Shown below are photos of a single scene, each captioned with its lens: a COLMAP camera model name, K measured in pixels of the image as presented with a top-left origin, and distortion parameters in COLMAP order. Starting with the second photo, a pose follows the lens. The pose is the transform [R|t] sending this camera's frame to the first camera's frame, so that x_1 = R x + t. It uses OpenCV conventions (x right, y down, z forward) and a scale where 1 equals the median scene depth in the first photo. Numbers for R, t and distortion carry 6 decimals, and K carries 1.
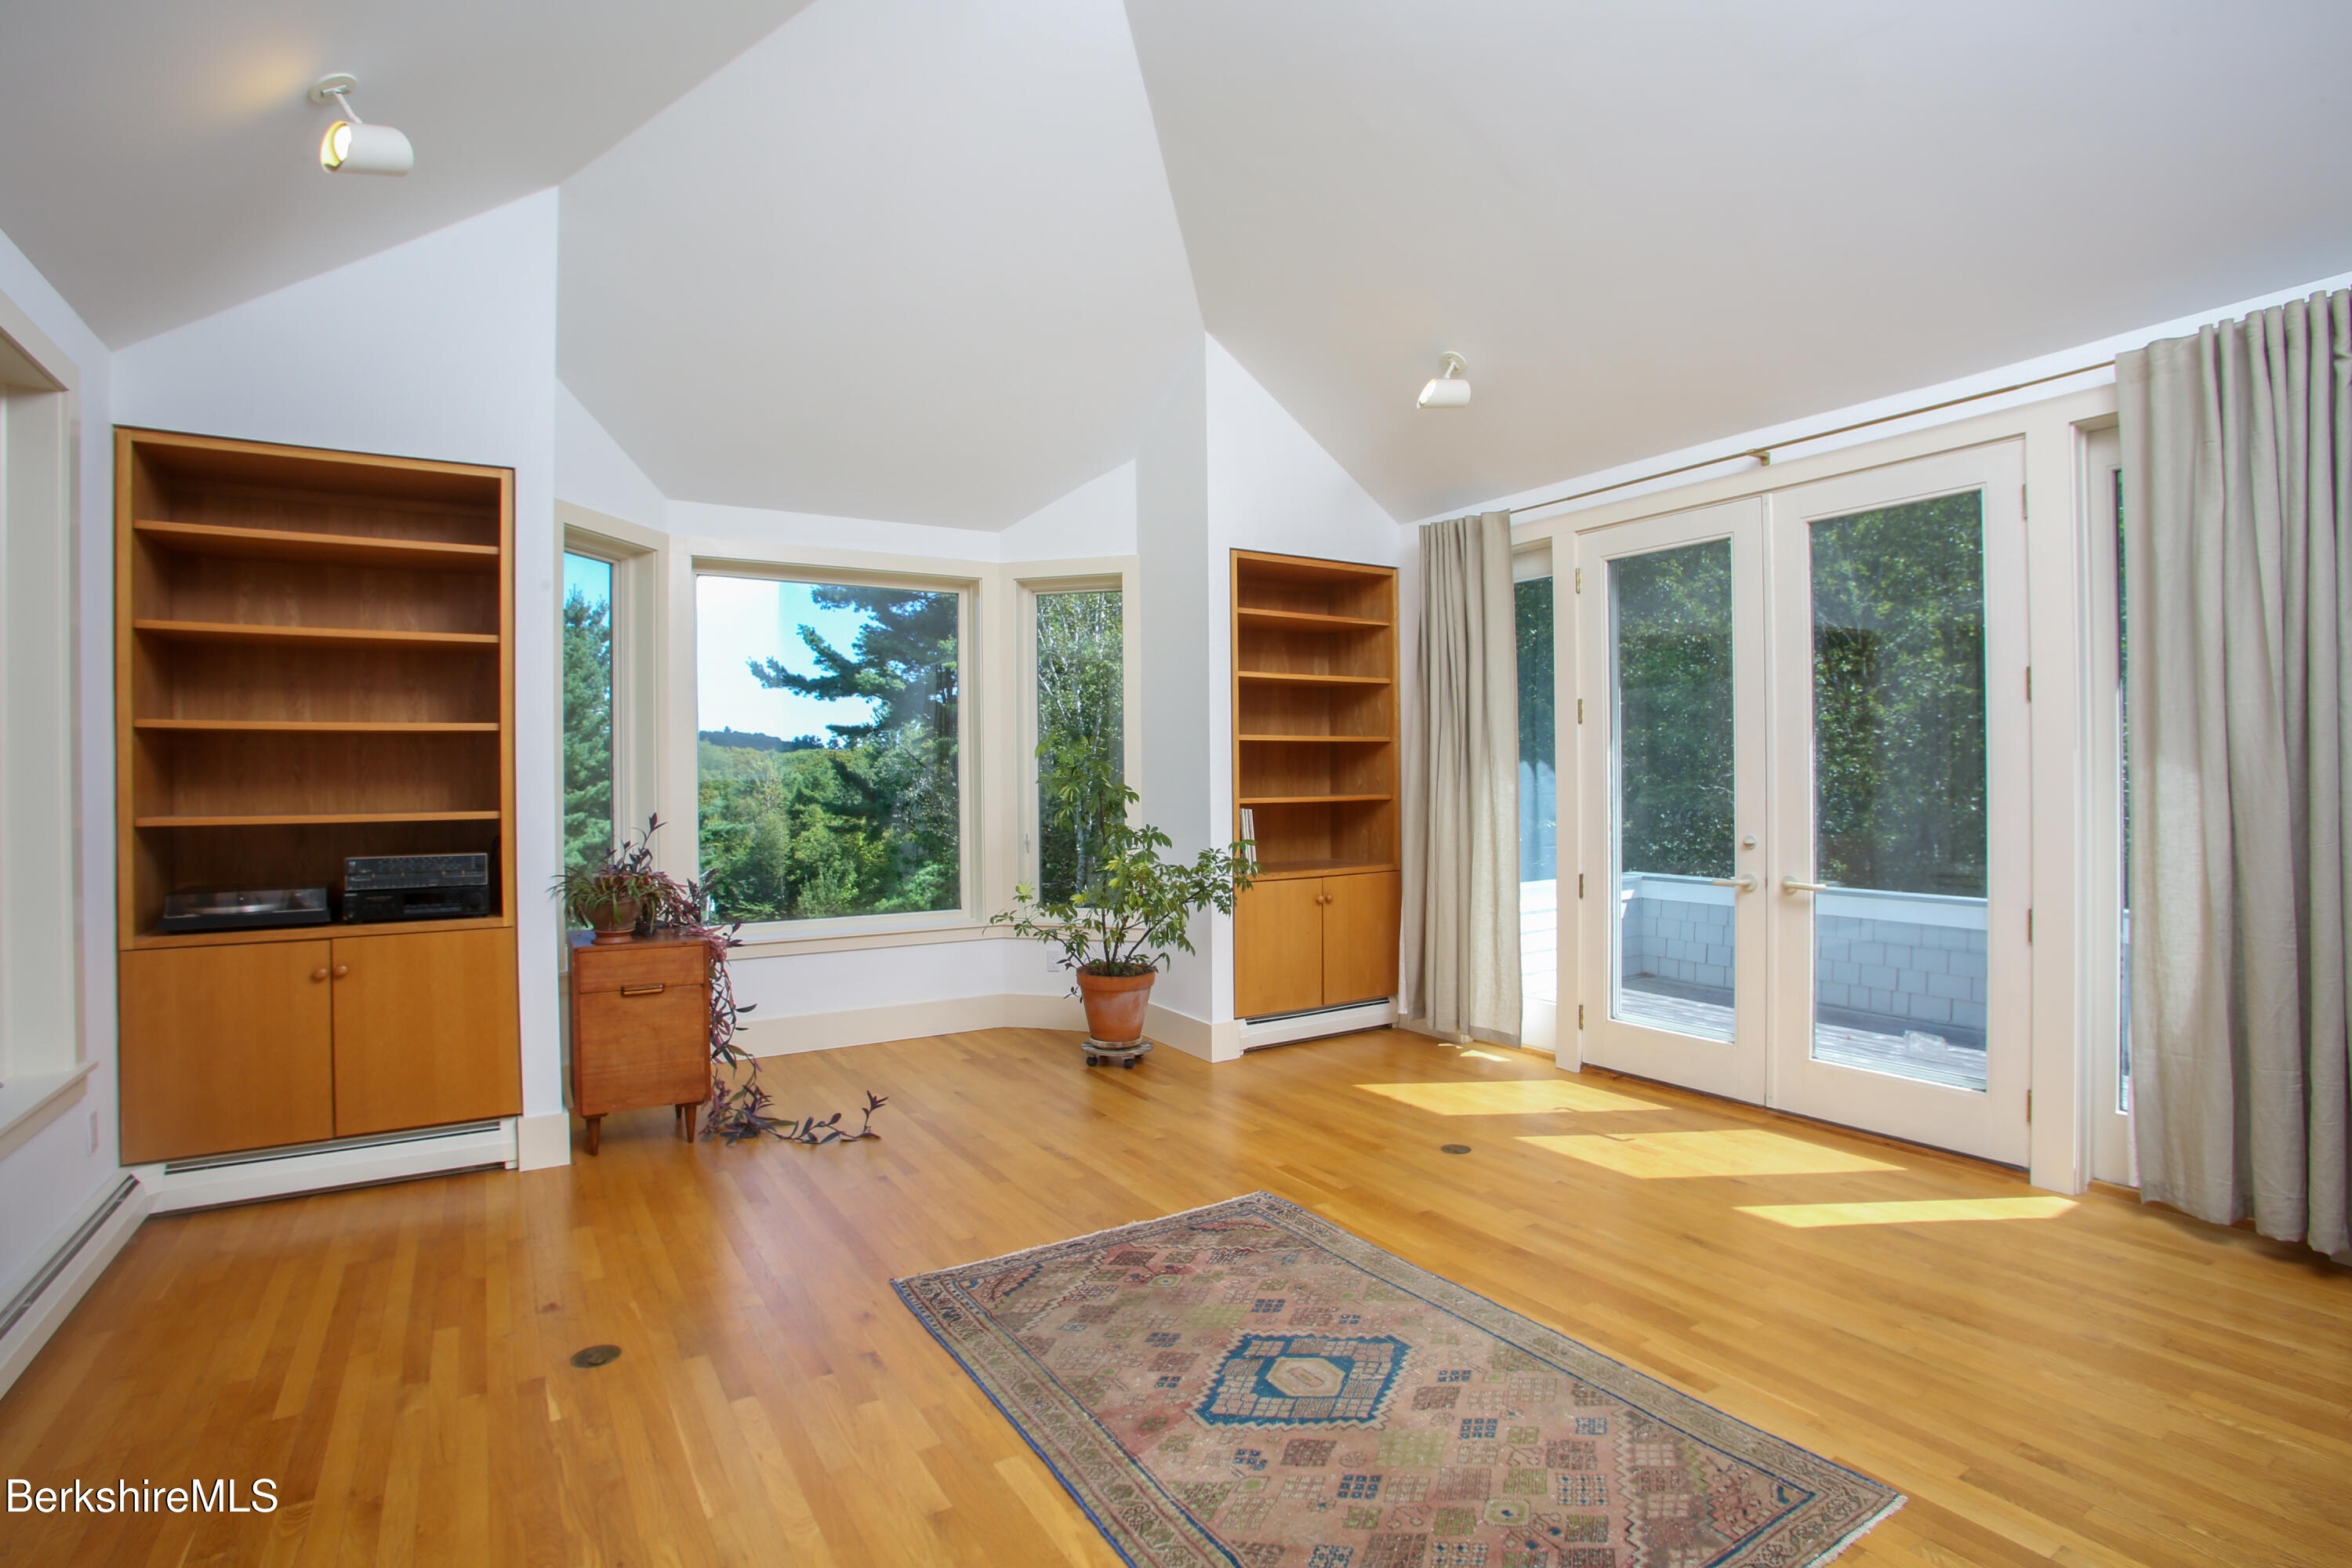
lens RADIAL K [[1167.2, 0, 1161.9], [0, 1167.2, 775.5], [0, 0, 1]] dist [-0.101621, 0.046985]
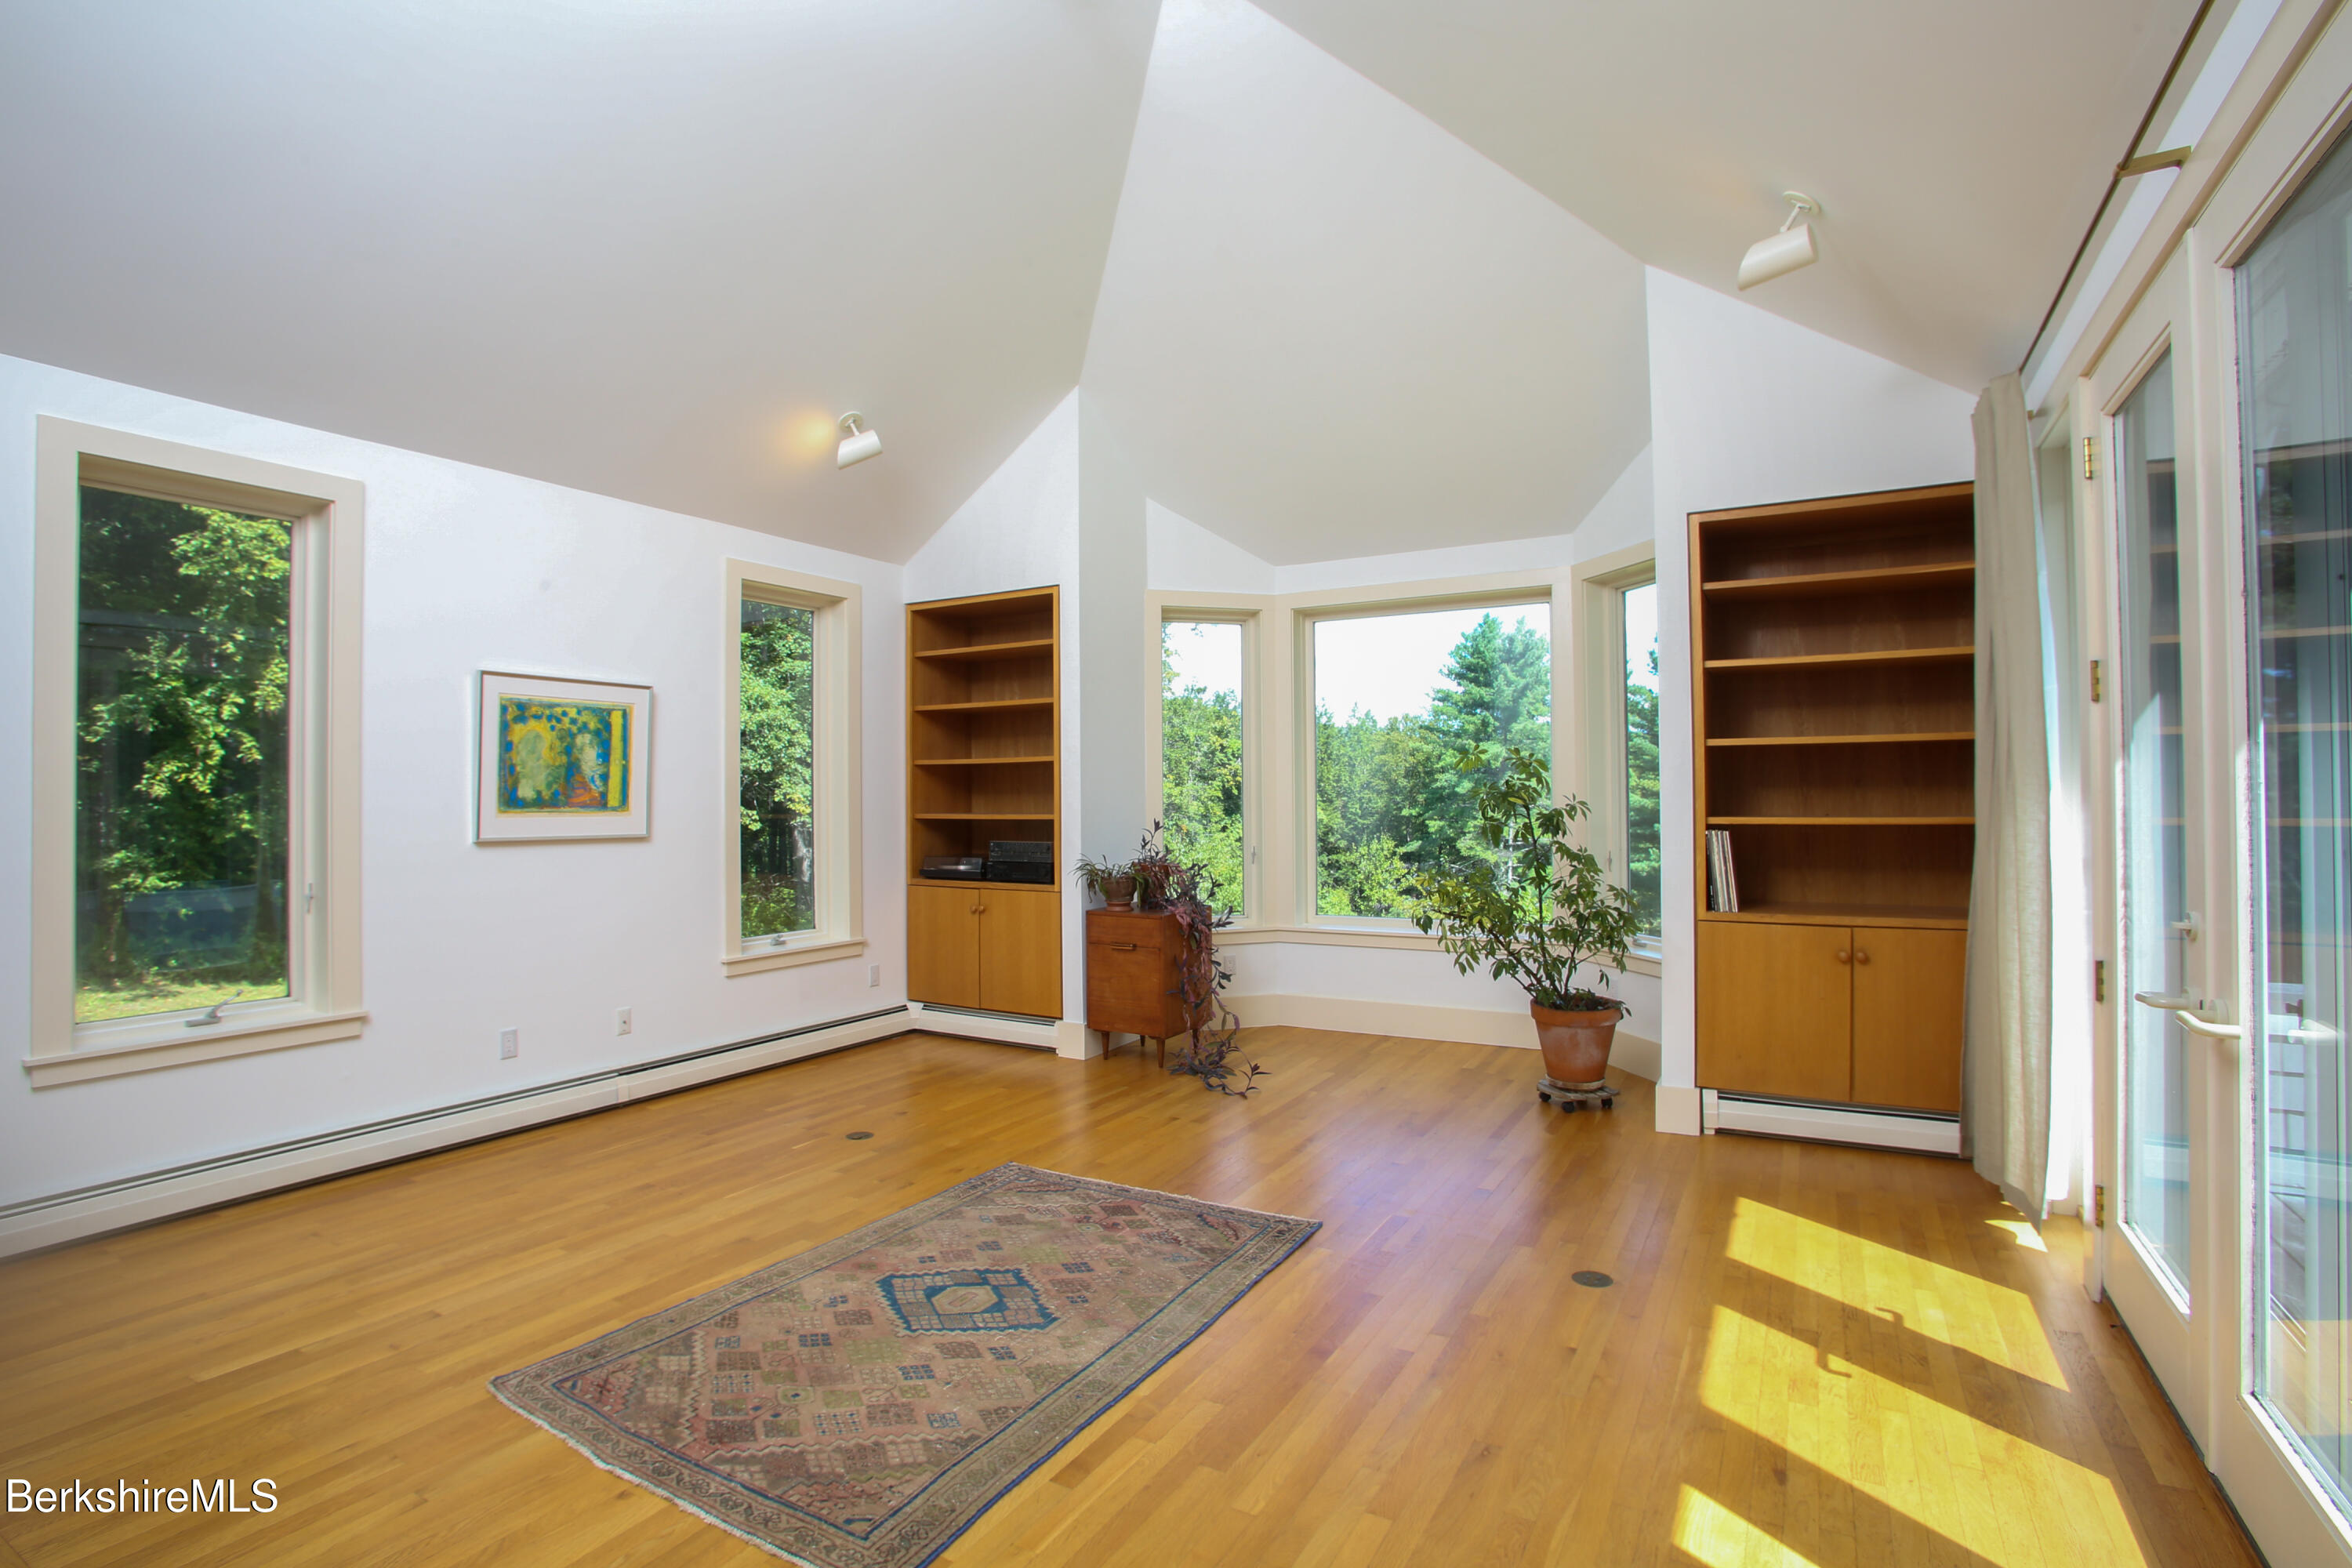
lens RADIAL K [[1167.2, 0, 1161.9], [0, 1167.2, 775.5], [0, 0, 1]] dist [-0.101621, 0.046985]
pose [[0.454053, -0.008548, -0.890933, 1.032022], [0.004589, 0.999963, -0.007255, -0.009667], [0.890963, -0.000794, 0.454076, 0.510752]]
